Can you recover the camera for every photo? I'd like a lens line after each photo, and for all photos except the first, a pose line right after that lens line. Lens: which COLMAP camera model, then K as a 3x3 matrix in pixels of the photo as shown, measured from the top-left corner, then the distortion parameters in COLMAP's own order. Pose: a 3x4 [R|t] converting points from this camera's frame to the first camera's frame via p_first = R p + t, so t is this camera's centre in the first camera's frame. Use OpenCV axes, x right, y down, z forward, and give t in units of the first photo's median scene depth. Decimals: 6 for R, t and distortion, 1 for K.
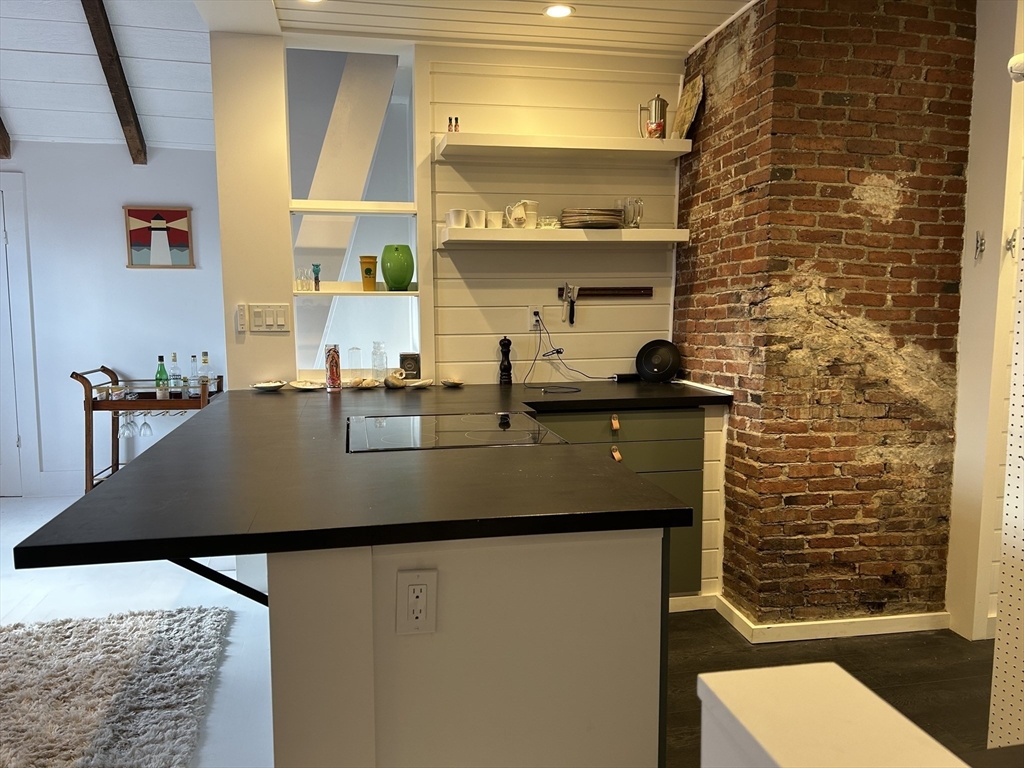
lens RADIAL K [[773.0, 0, 506.2], [0, 773.0, 385.8], [0, 0, 1]] dist [0.045252, -0.063501]
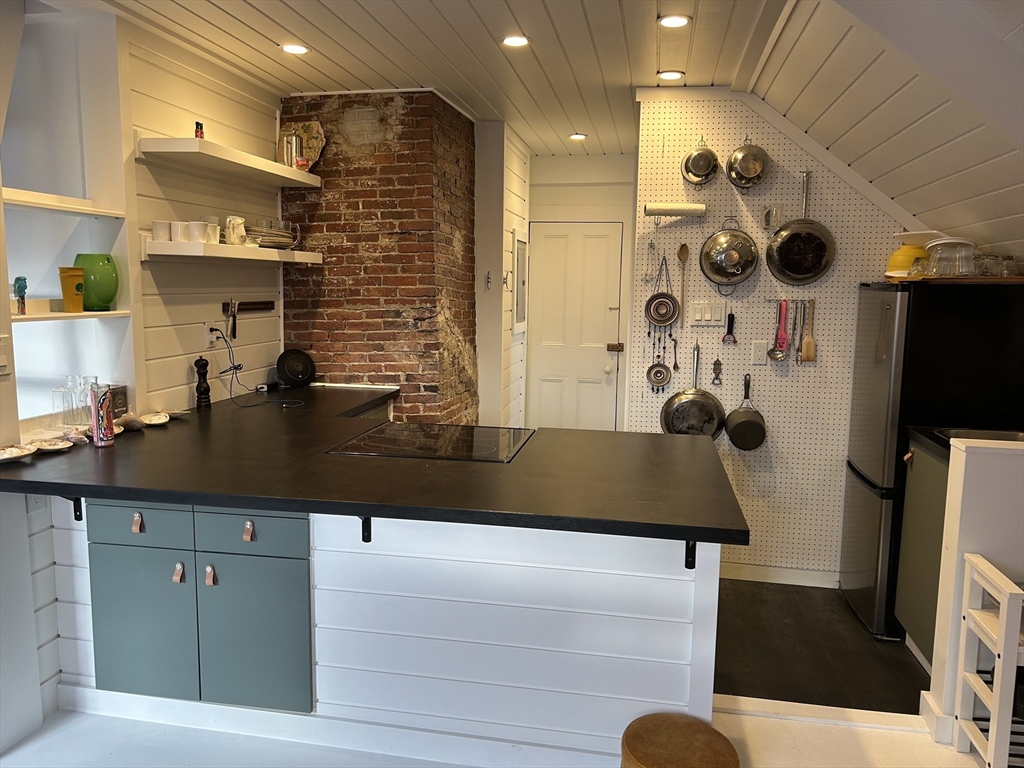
lens RADIAL K [[773.0, 0, 509.5], [0, 773.0, 391.5], [0, 0, 1]] dist [0.045252, -0.063501]
pose [[0.369285, -0.116557, 0.921978, -0.810373], [0.080933, 0.992368, 0.093039, -0.086271], [-0.925785, 0.040260, 0.375900, 0.326482]]
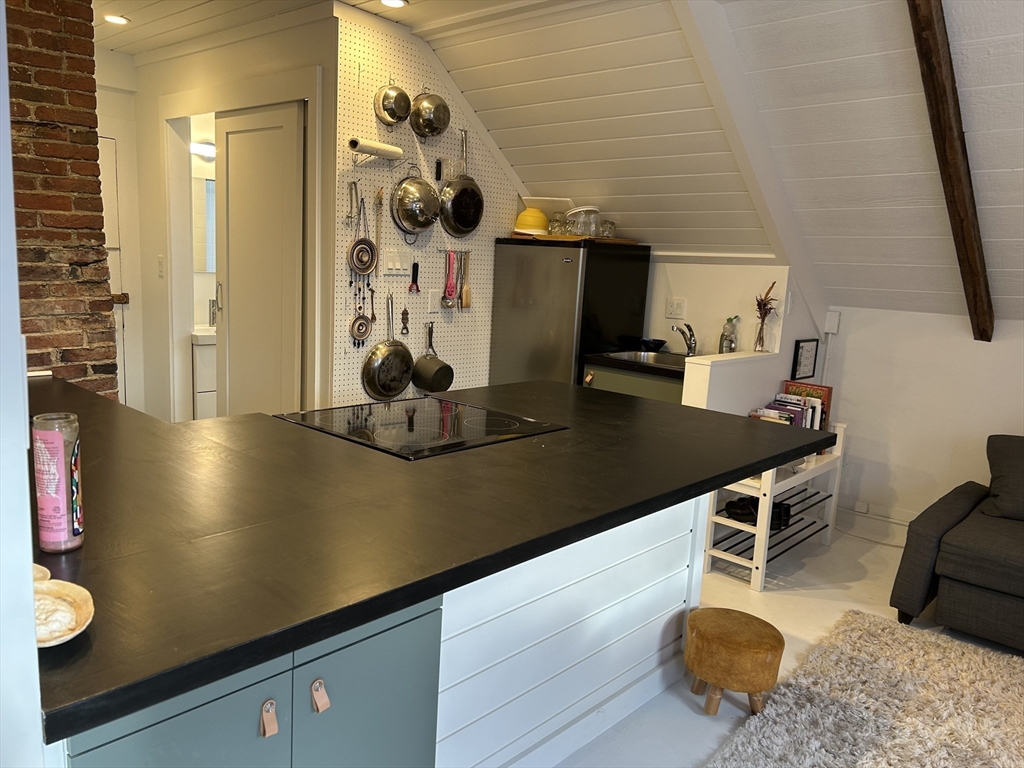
lens RADIAL K [[773.0, 0, 515.3], [0, 773.0, 382.0], [0, 0, 1]] dist [0.045252, -0.063501]
pose [[-0.594634, -0.154309, 0.789049, -0.633918], [0.030369, 0.976398, 0.213834, -0.137094], [-0.803423, 0.151116, -0.575913, 1.042610]]
